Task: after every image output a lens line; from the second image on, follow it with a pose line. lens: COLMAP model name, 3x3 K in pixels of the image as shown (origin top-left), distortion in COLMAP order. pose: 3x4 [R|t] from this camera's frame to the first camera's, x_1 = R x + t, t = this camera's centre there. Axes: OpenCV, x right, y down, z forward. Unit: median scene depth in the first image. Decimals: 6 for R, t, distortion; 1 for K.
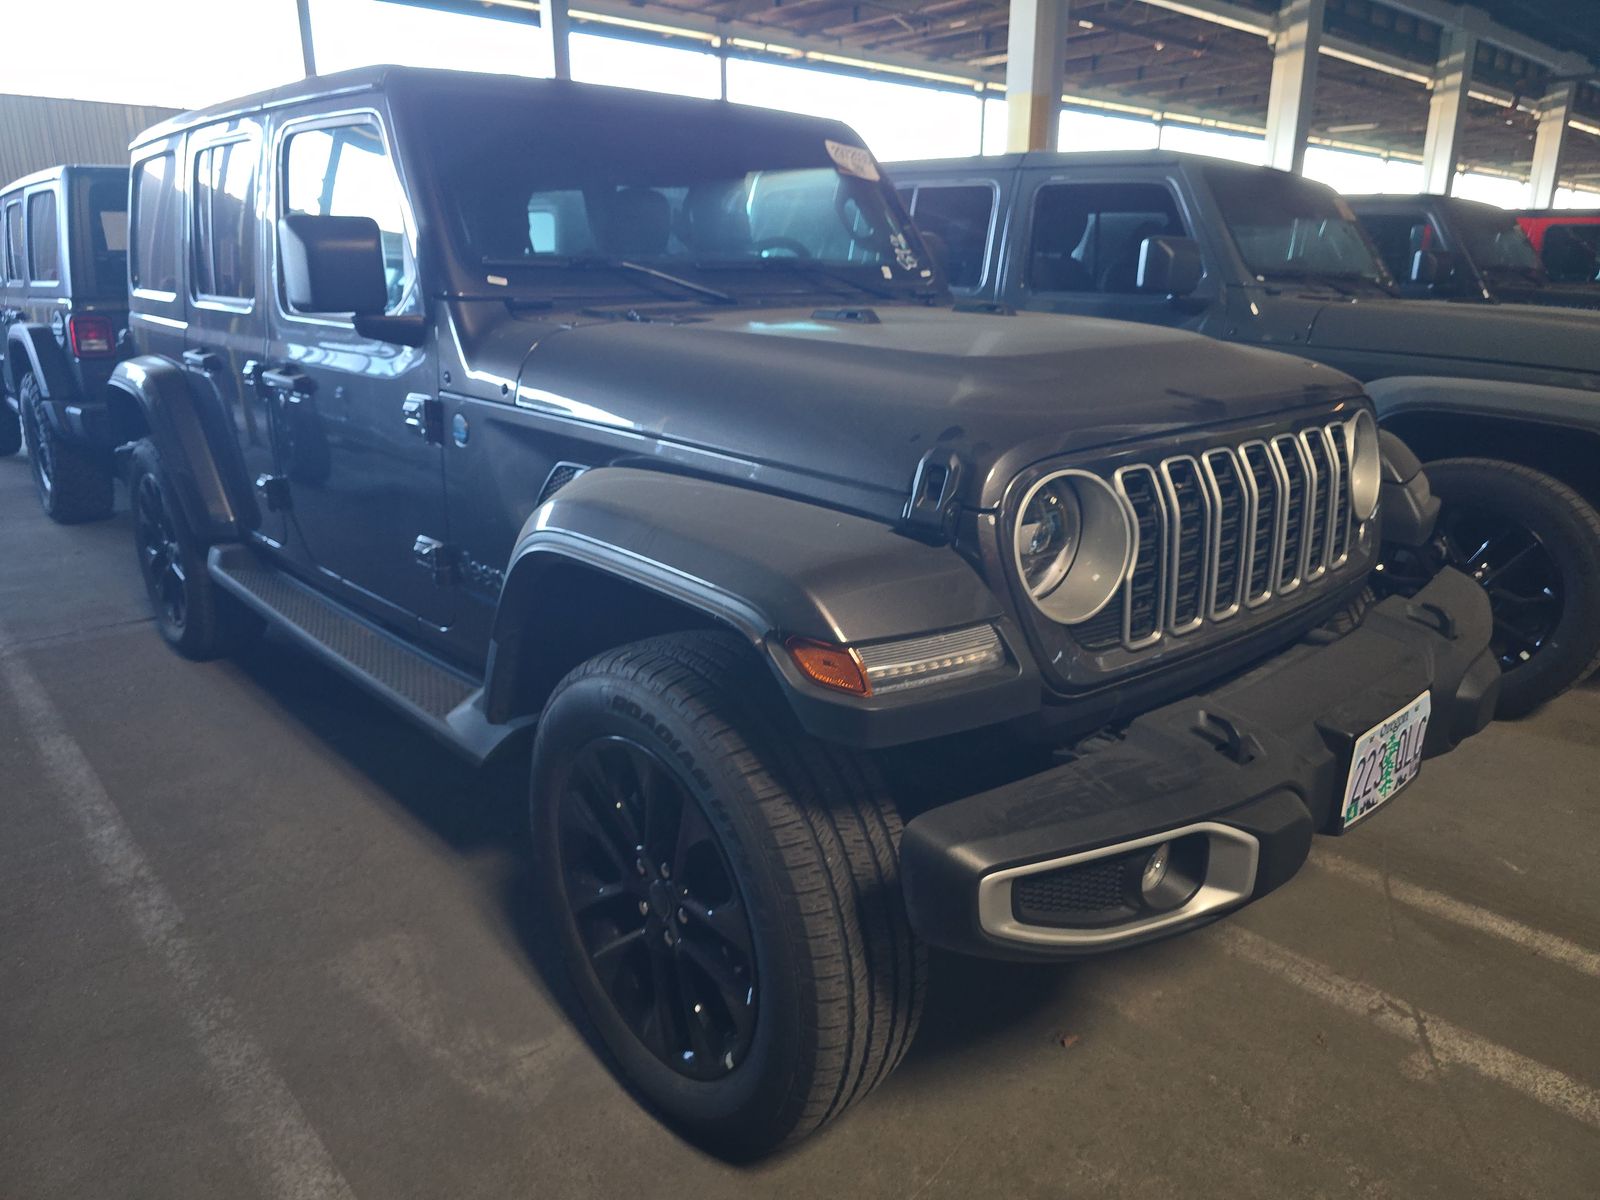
lens RADIAL K [[1126.3, 0, 804.4], [0, 1126.3, 586.1], [0, 0, 1]] dist [-0.000966, -0.000825]
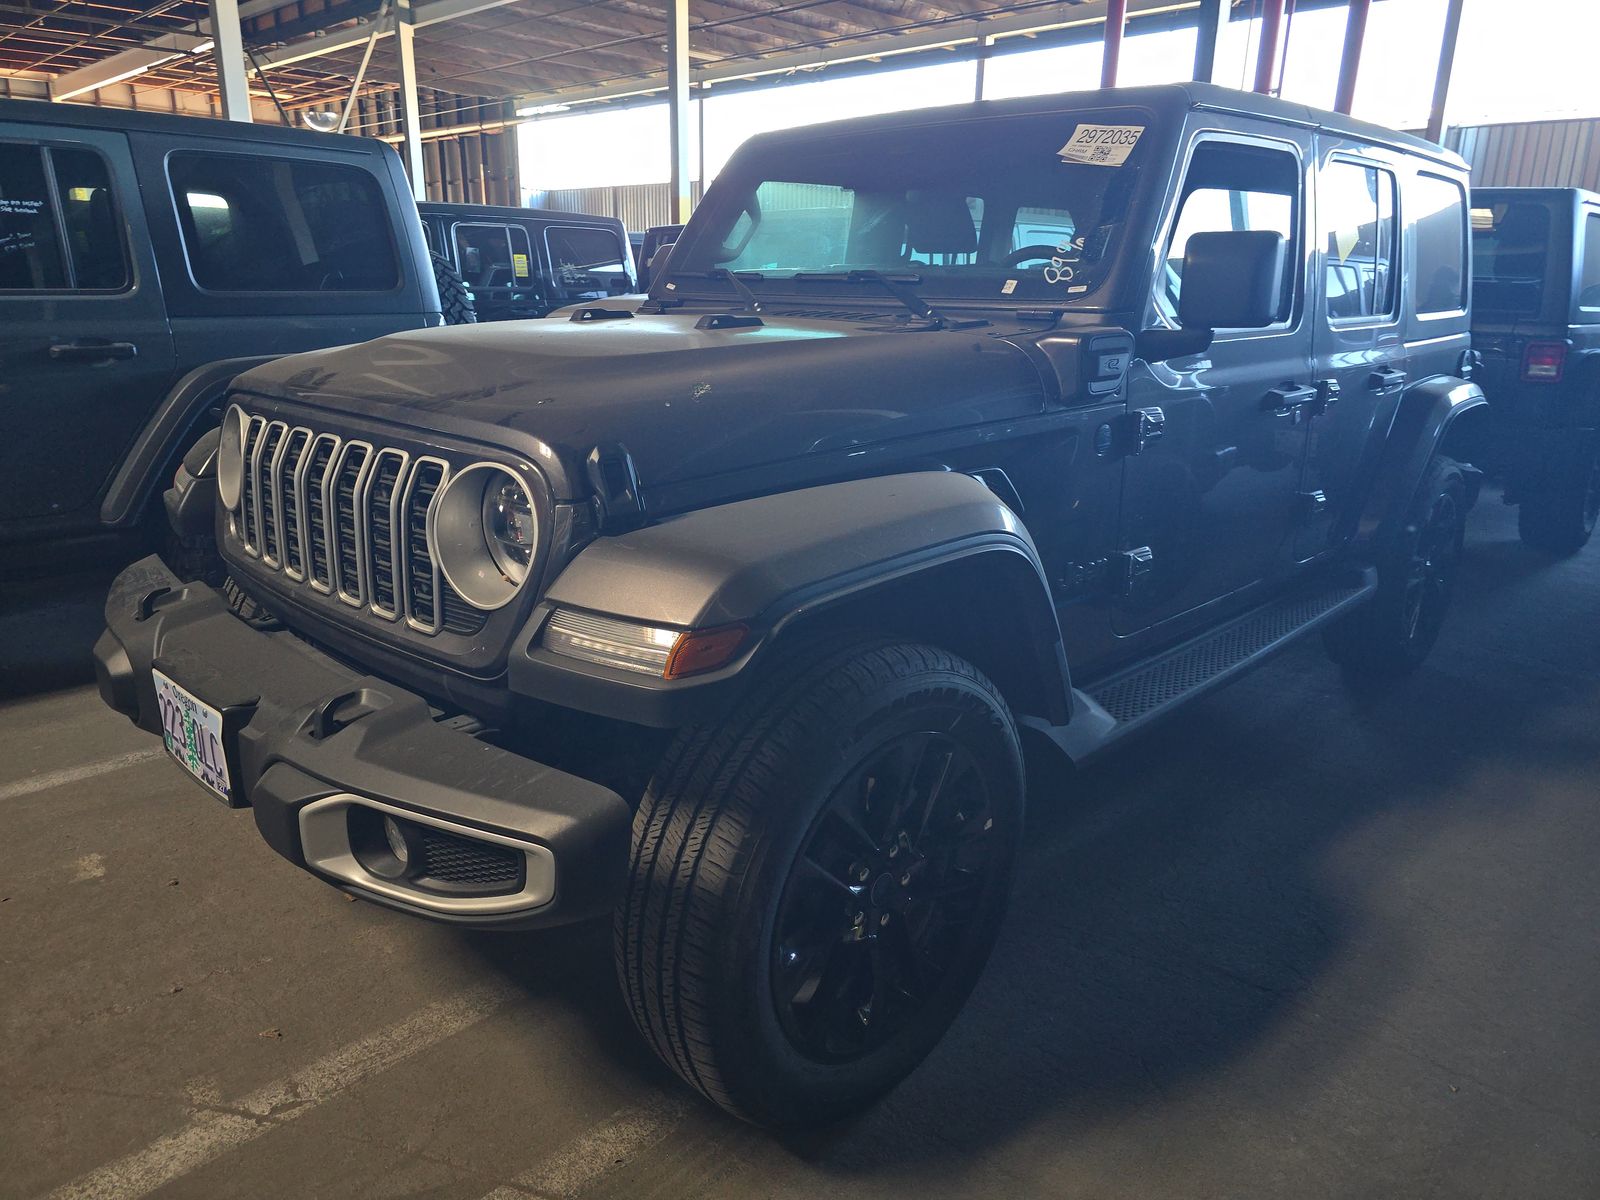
lens RADIAL K [[1126.3, 0, 804.4], [0, 1126.3, 586.1], [0, 0, 1]] dist [-0.000966, -0.000825]
pose [[0.041584, 0.261181, -0.964394, 1.227572], [-0.284263, 0.928432, 0.239184, -0.314086], [0.957844, 0.264195, 0.112852, 1.125830]]
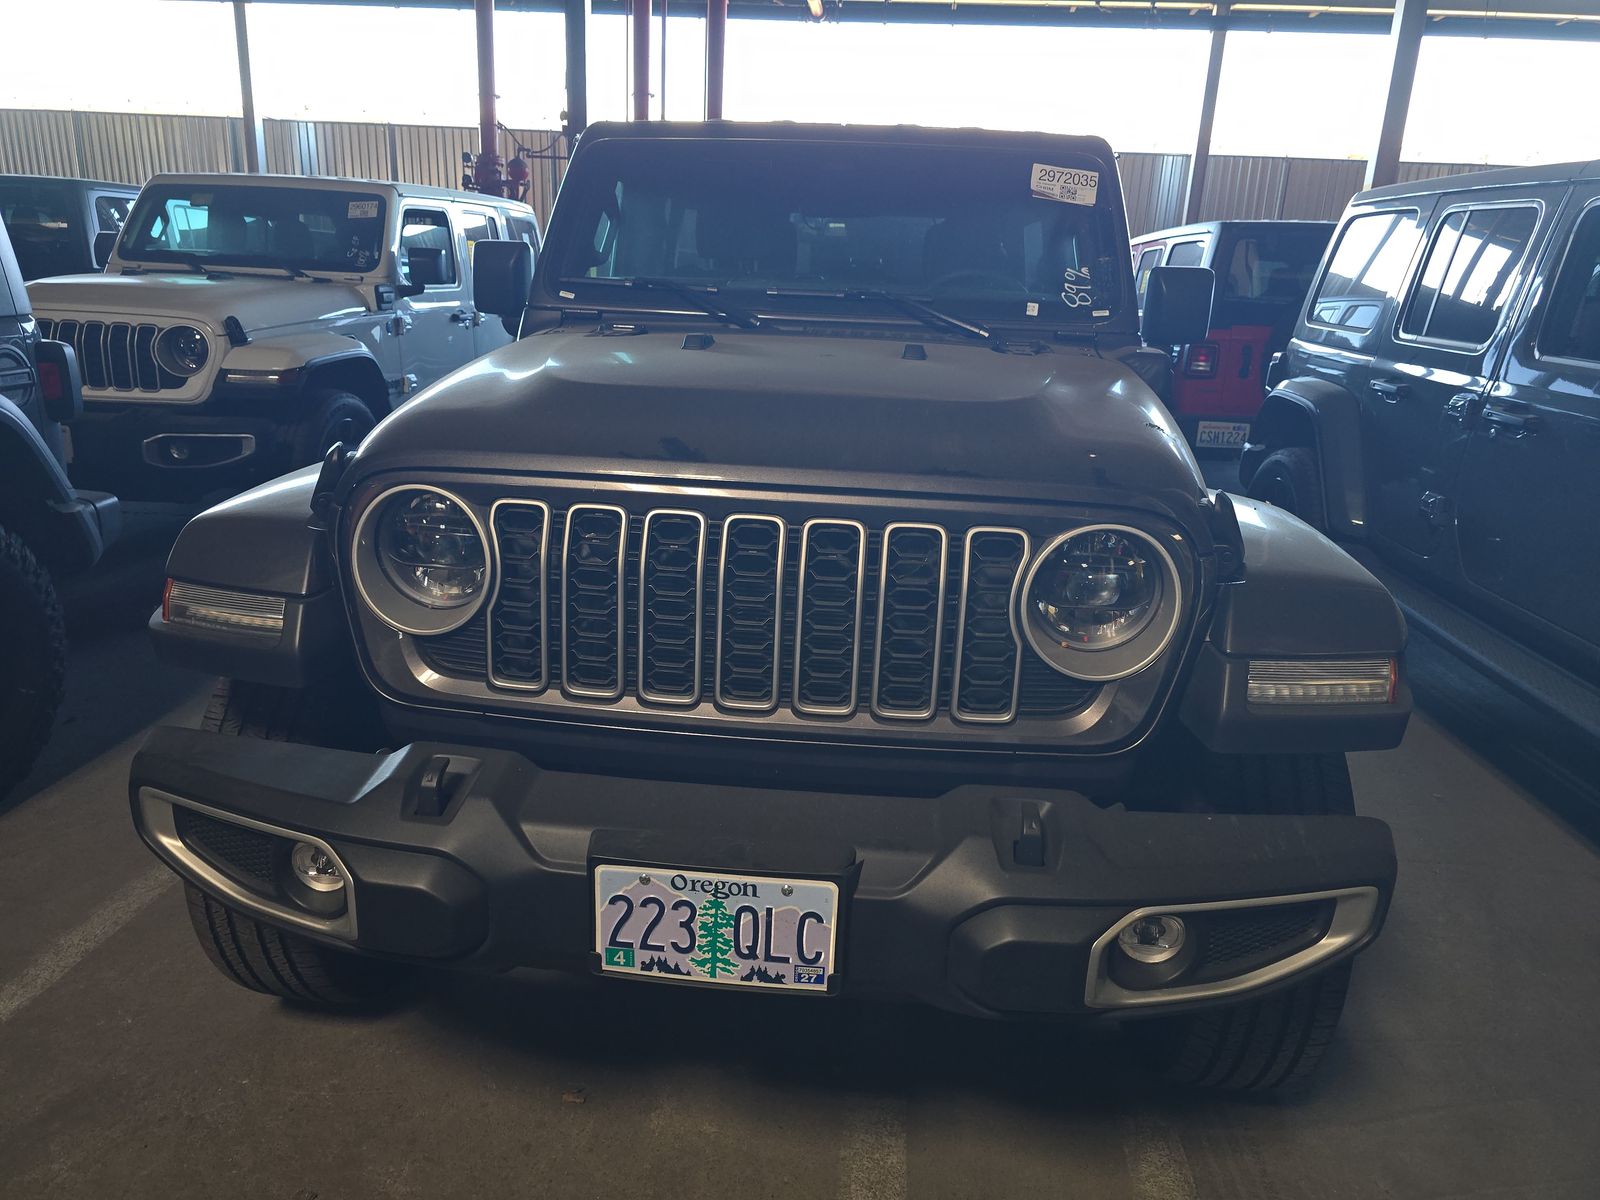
lens RADIAL K [[1126.3, 0, 804.4], [0, 1126.3, 586.1], [0, 0, 1]] dist [-0.000966, -0.000825]
pose [[0.684672, 0.223008, -0.693896, 0.851129], [-0.234173, 0.968871, 0.080321, -0.129309], [0.690208, 0.107498, 0.715581, 0.354828]]
